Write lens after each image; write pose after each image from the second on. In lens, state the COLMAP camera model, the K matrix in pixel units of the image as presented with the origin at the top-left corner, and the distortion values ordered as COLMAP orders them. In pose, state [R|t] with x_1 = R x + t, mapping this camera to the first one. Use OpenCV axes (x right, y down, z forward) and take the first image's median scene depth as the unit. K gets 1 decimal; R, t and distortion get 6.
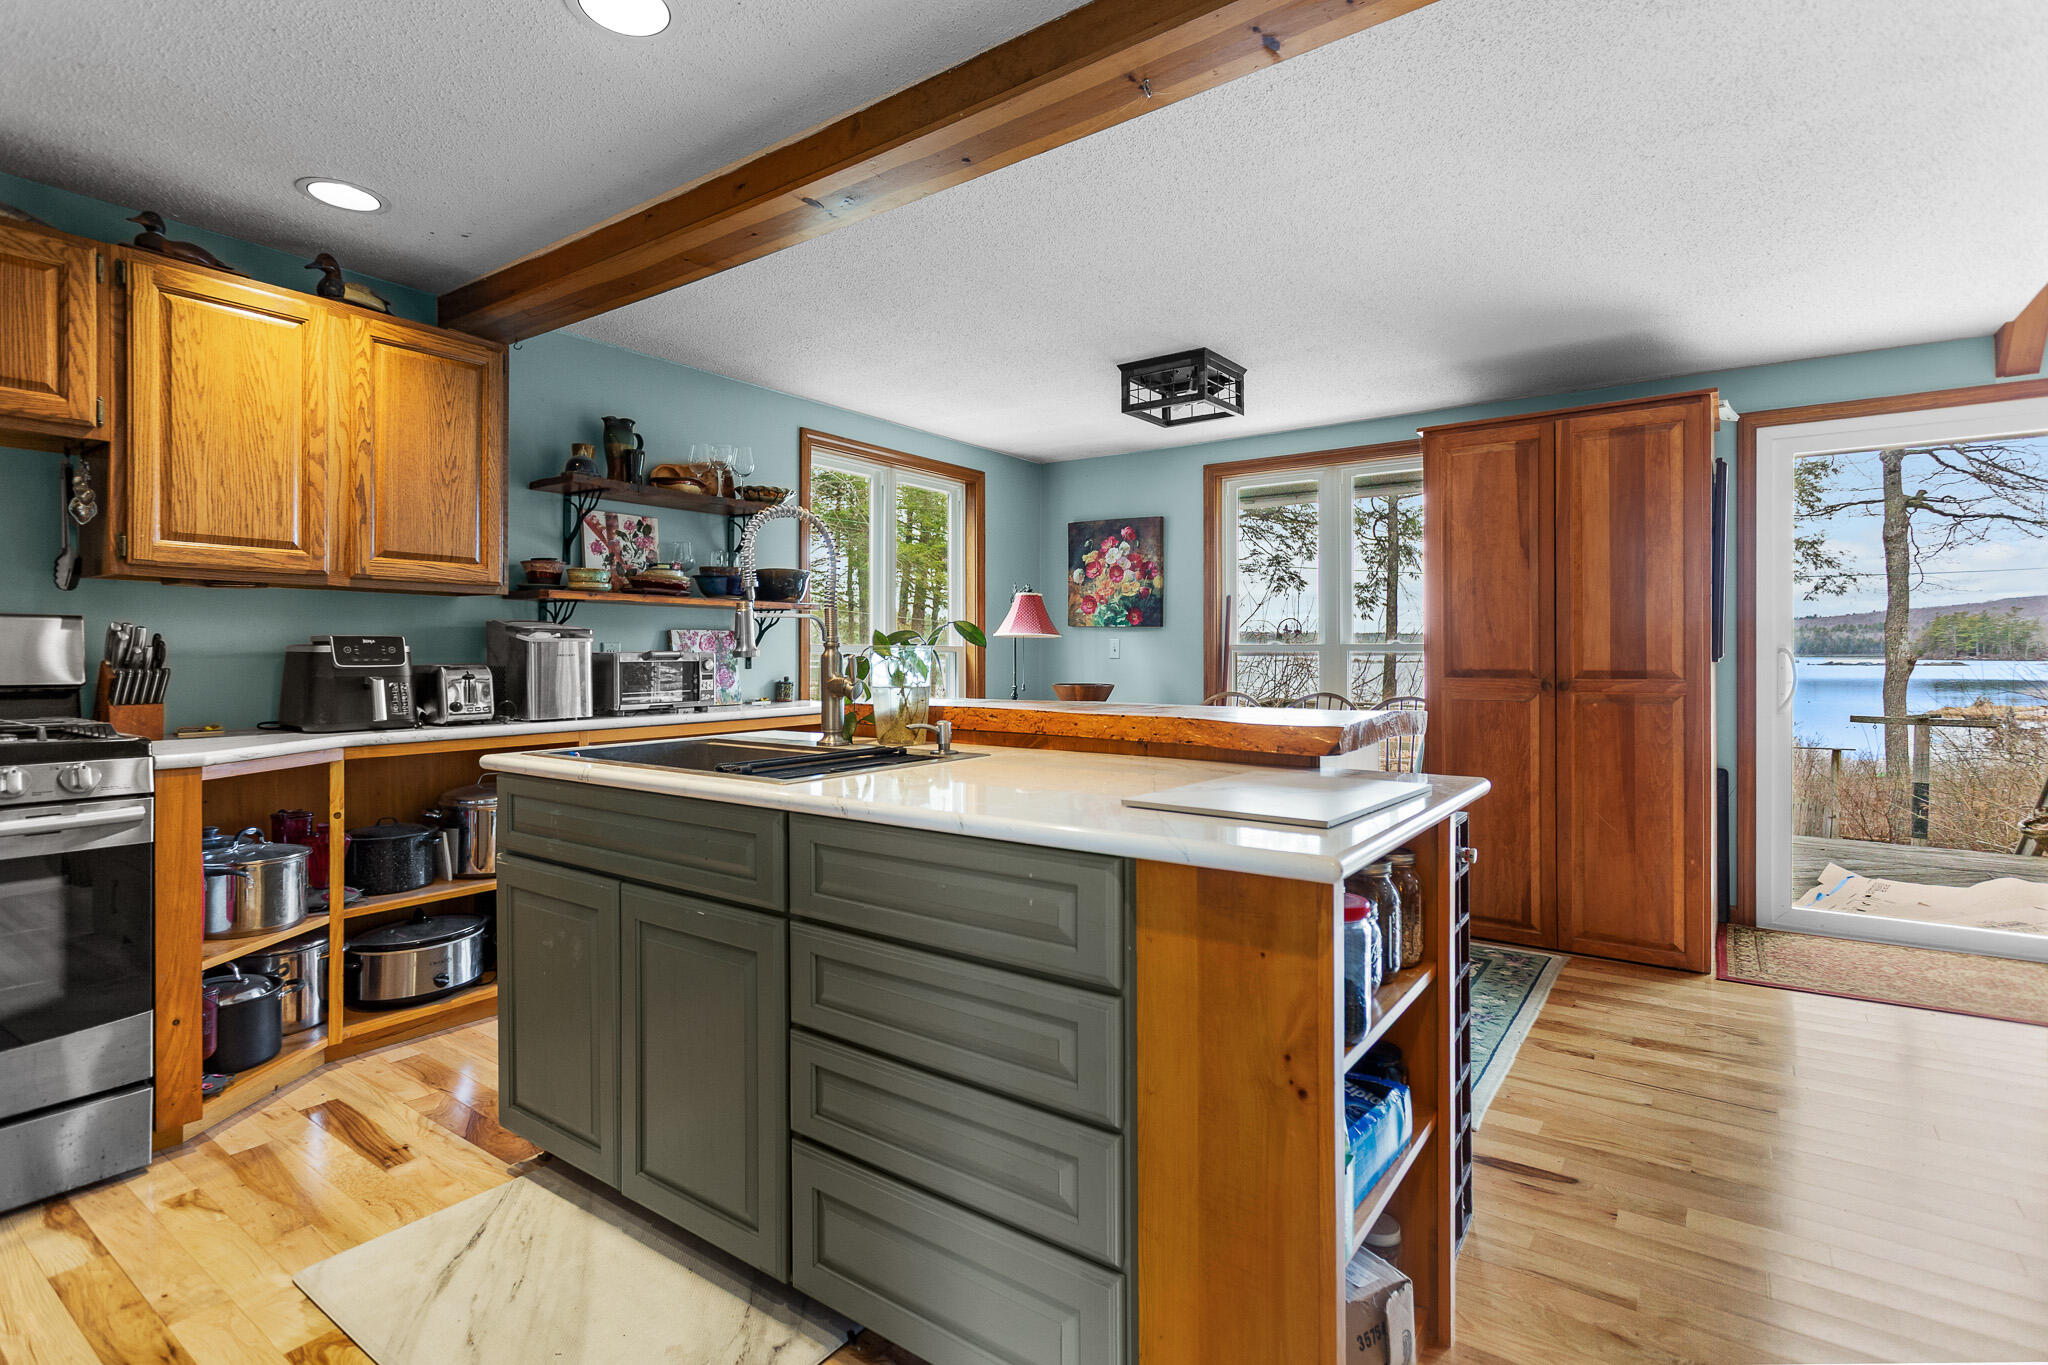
lens RADIAL K [[990.5, 0, 1027.3], [0, 990.5, 657.4], [0, 0, 1]] dist [0.001987, -0.000271]
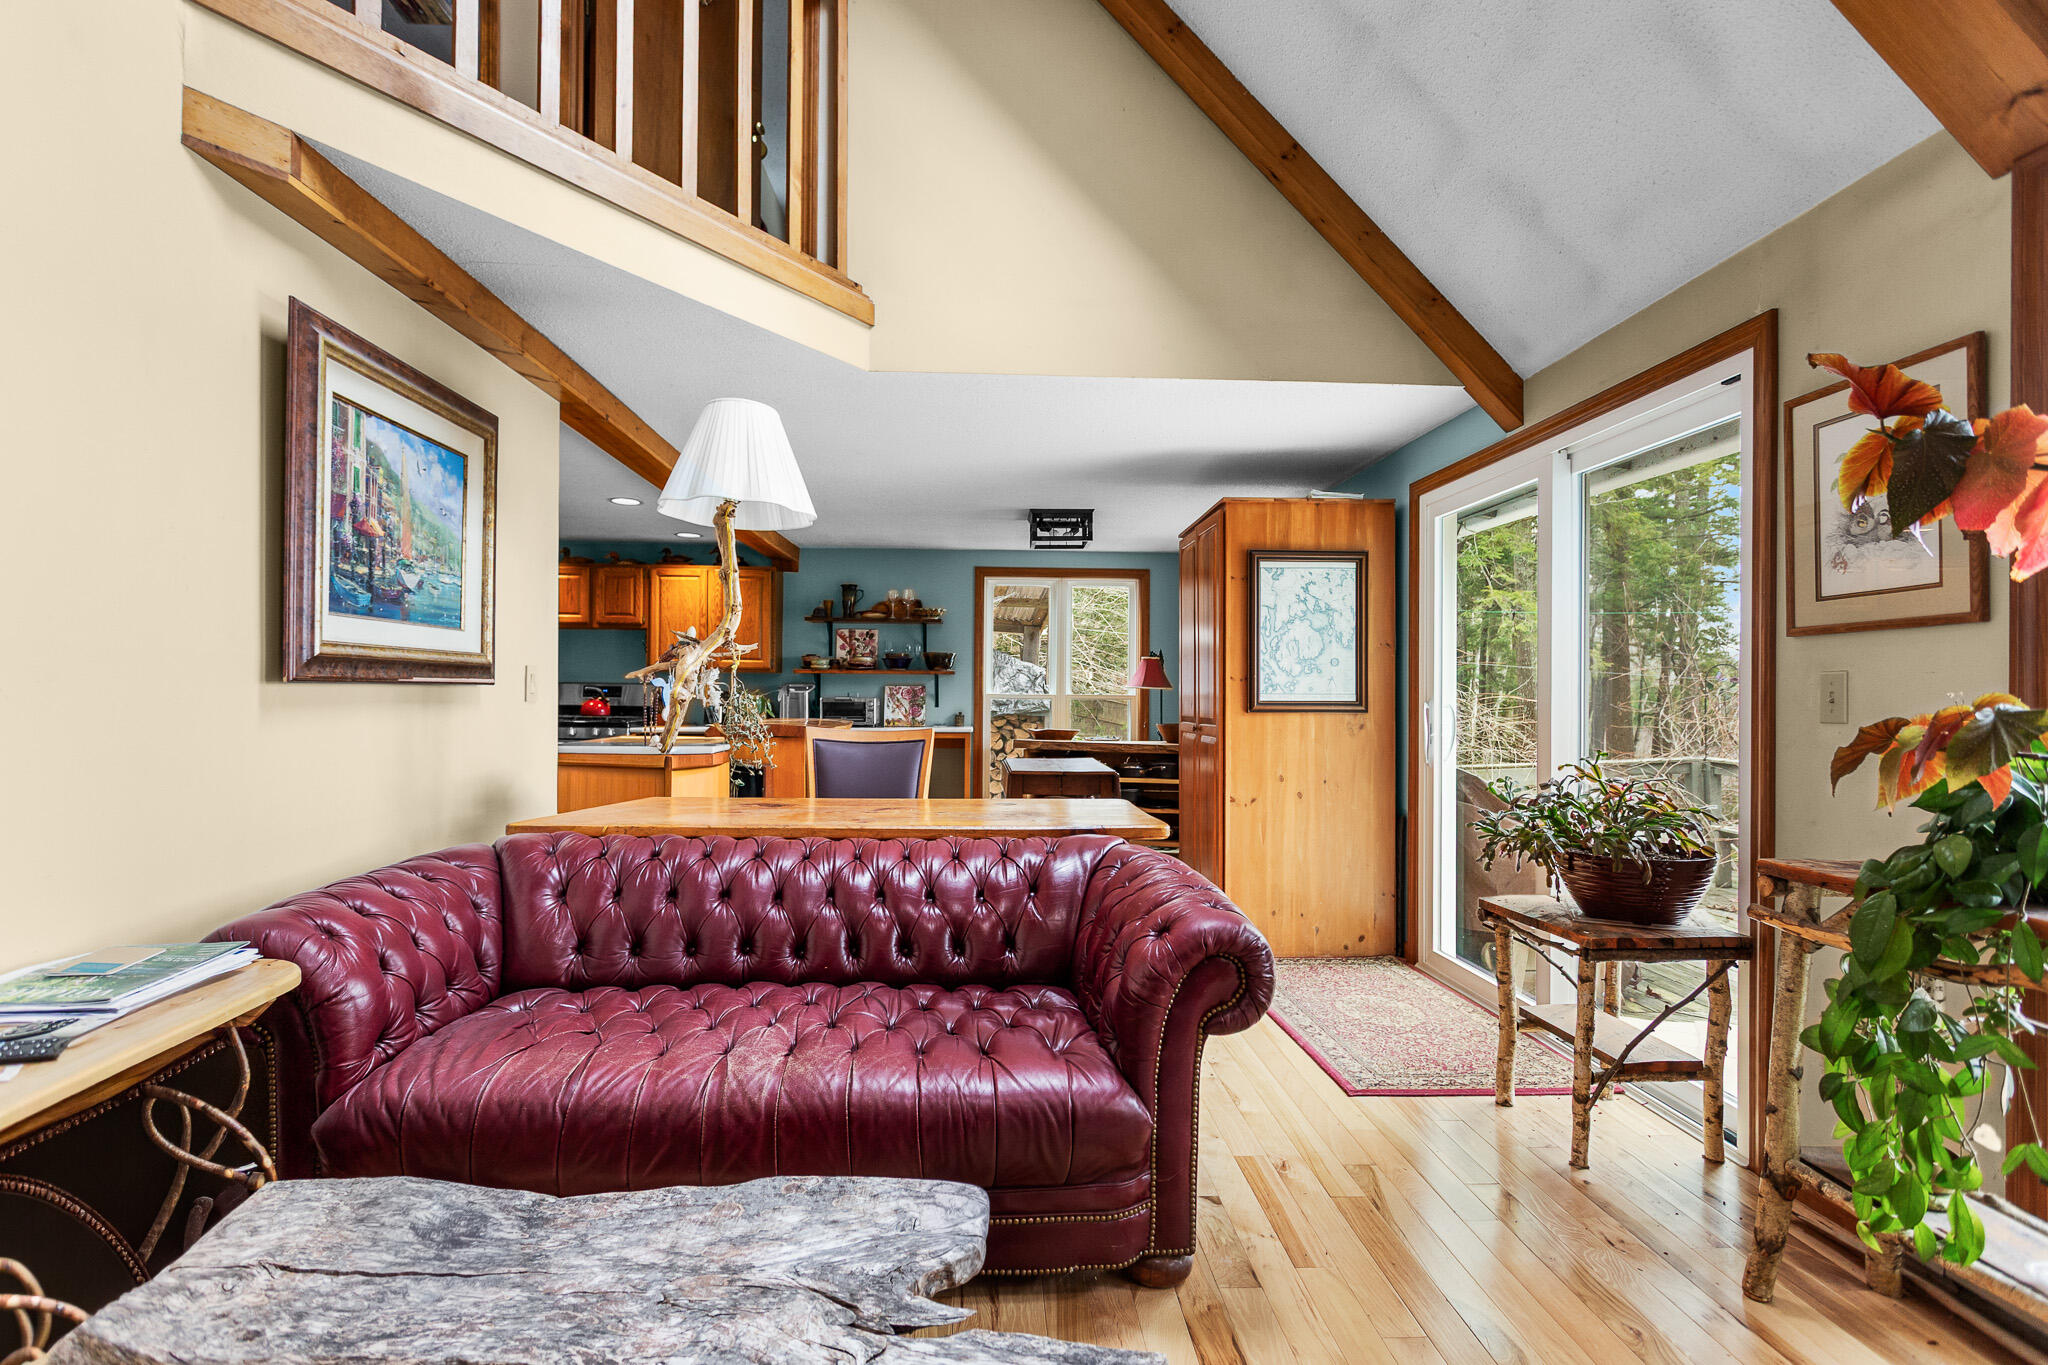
lens RADIAL K [[990.5, 0, 1018.4], [0, 990.5, 686.2], [0, 0, 1]] dist [0.001987, -0.000271]
pose [[0.610803, 0.000679, -0.791782, 1.482774], [-0.012392, 0.999885, -0.008703, -0.015344], [0.791686, 0.015127, 0.610741, 0.019940]]
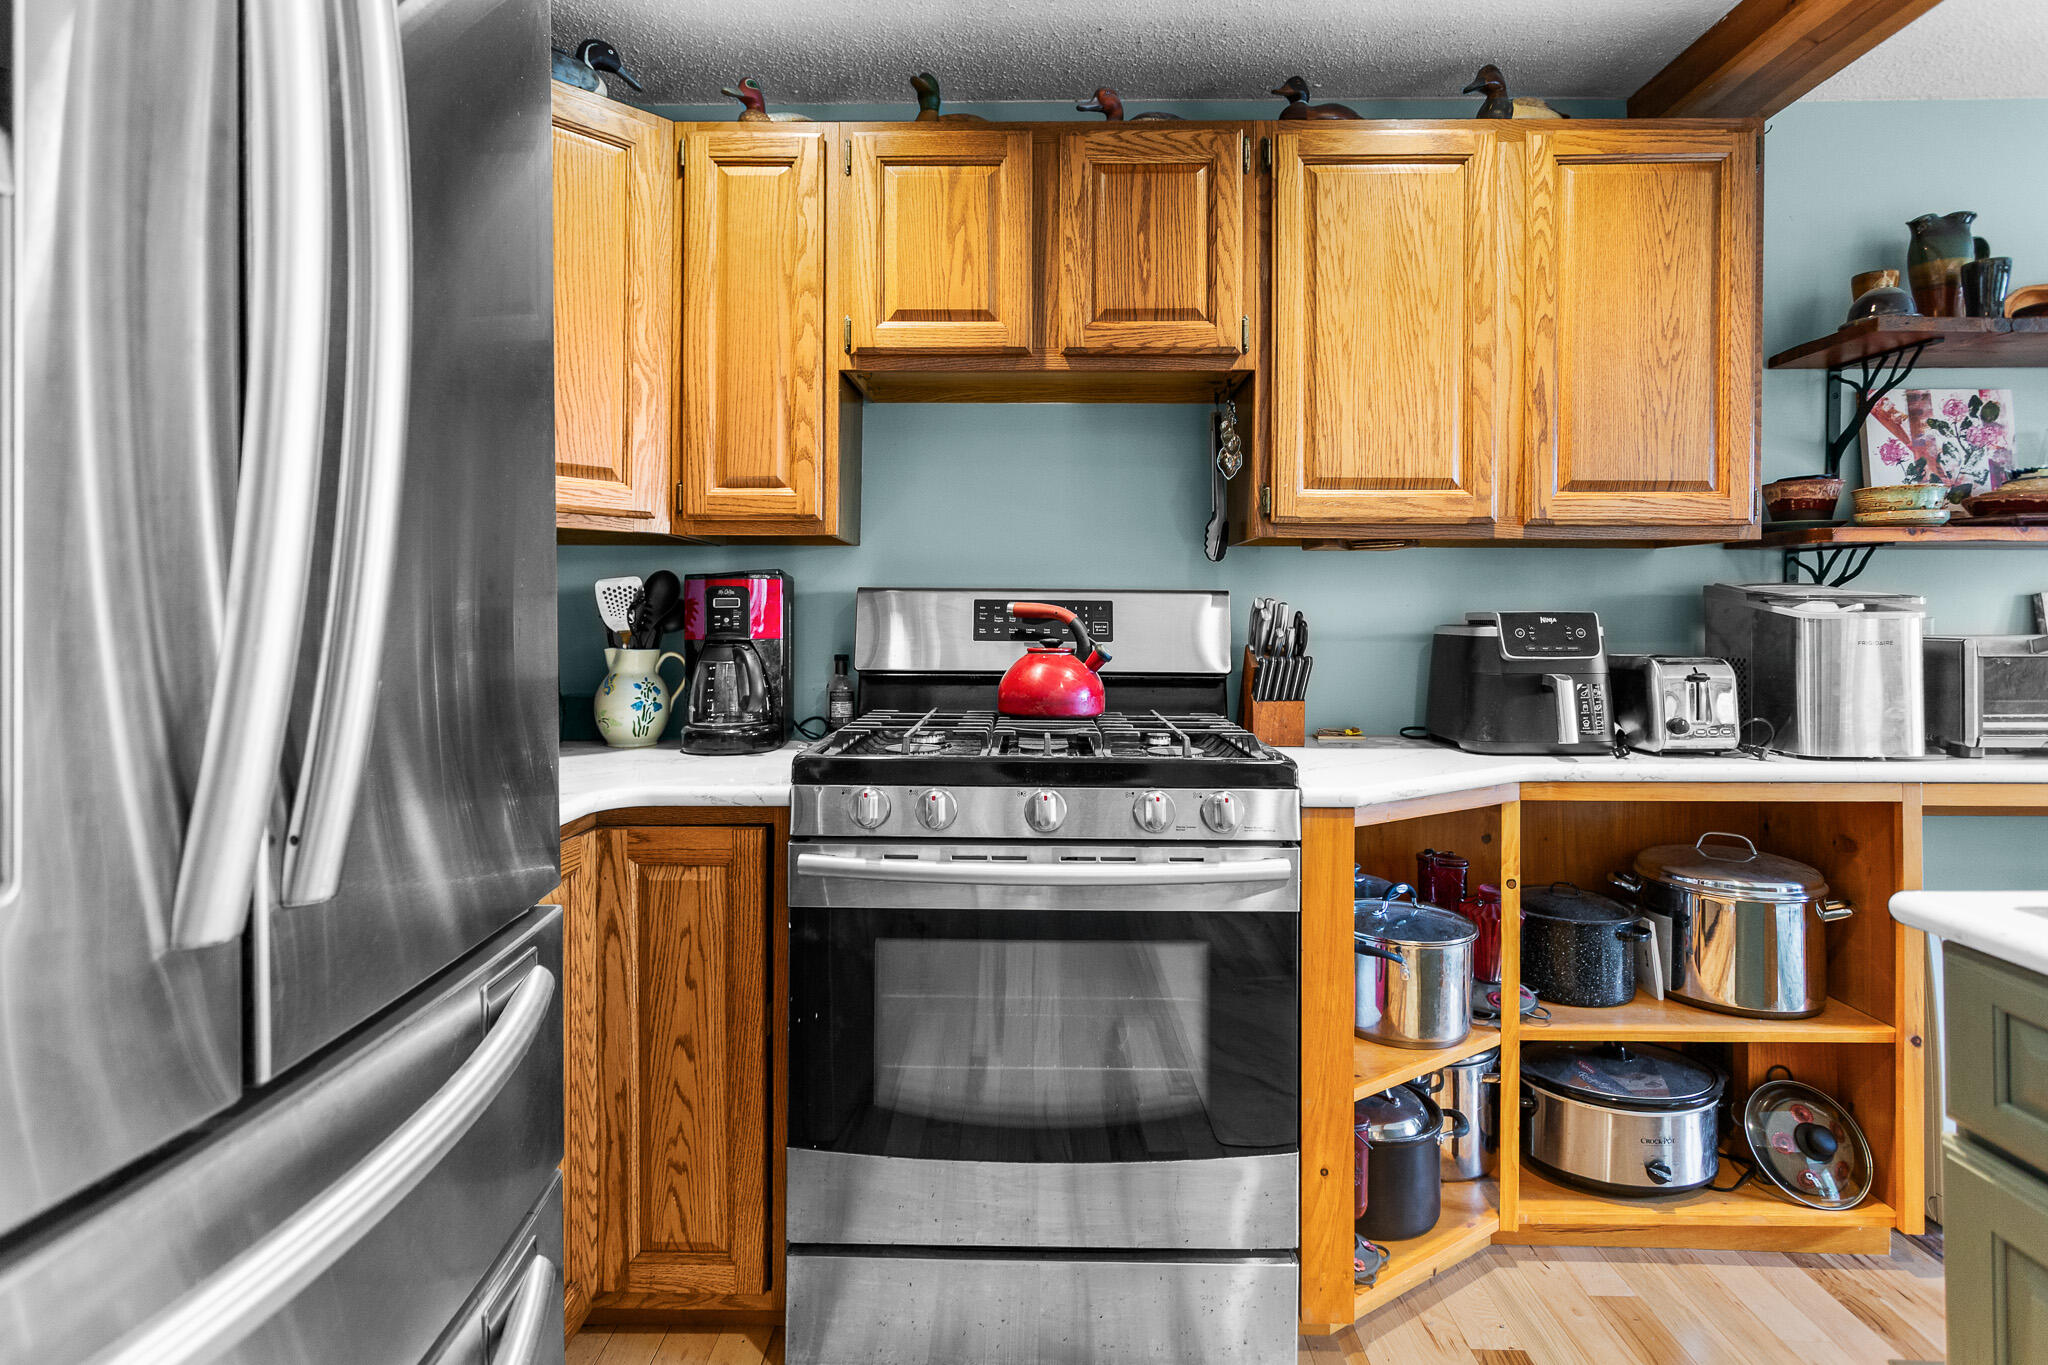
lens RADIAL K [[990.5, 0, 1025.4], [0, 990.5, 616.0], [0, 0, 1]] dist [0.001987, -0.000271]
pose [[0.563951, -0.001529, -0.825807, -0.249178], [-0.004519, 0.999978, -0.004938, -0.011214], [0.825796, 0.006517, 0.563932, 0.268328]]
